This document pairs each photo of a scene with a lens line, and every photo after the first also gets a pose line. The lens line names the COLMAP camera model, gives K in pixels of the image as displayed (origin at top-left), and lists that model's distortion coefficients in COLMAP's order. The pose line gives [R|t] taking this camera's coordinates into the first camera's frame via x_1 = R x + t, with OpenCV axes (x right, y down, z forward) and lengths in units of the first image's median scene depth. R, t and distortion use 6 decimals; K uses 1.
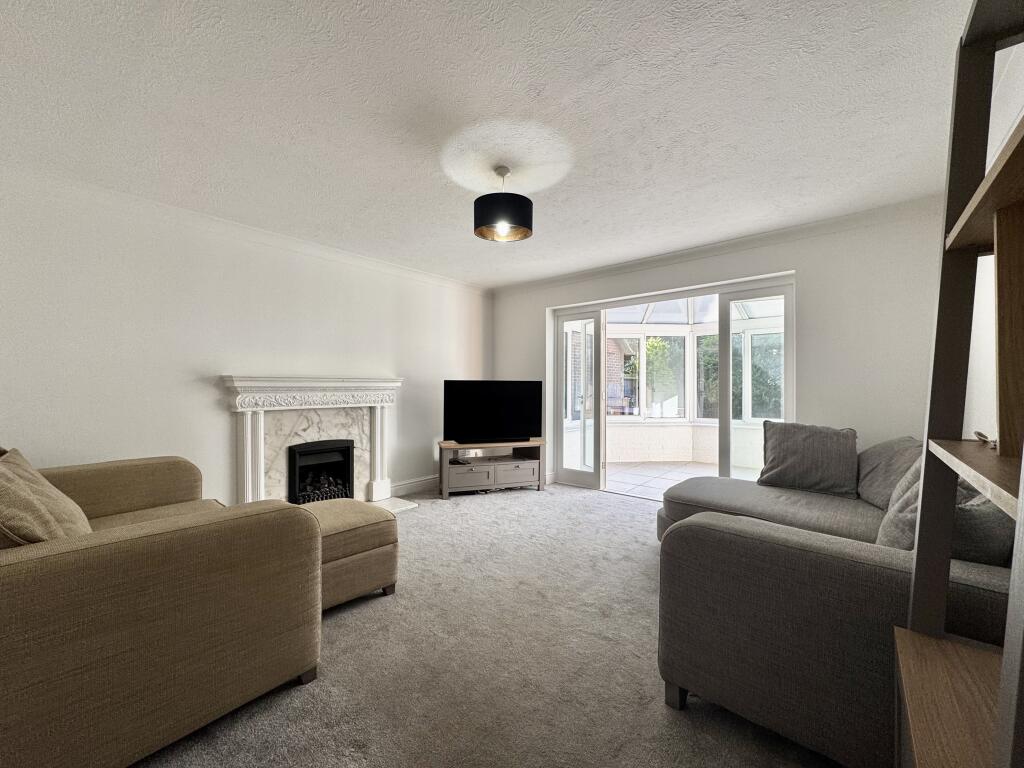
lens RADIAL K [[410.5, 0, 512.0], [0, 410.5, 384.0], [0, 0, 1]] dist [-0.000109, 0.000001]
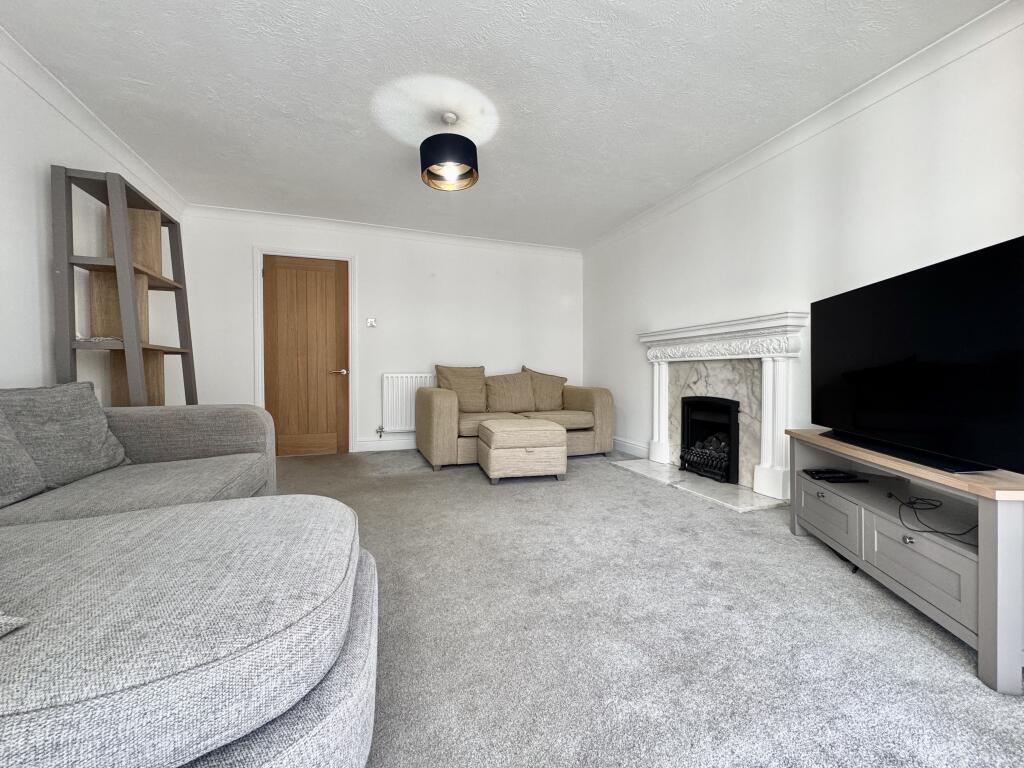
lens RADIAL K [[410.5, 0, 512.0], [0, 410.5, 384.0], [0, 0, 1]] dist [-0.000109, 0.000001]
pose [[-0.517054, 0.018731, -0.855748, 0.502604], [0.007263, 0.999821, 0.017496, 0.088514], [0.855922, 0.002831, -0.517098, 1.057240]]
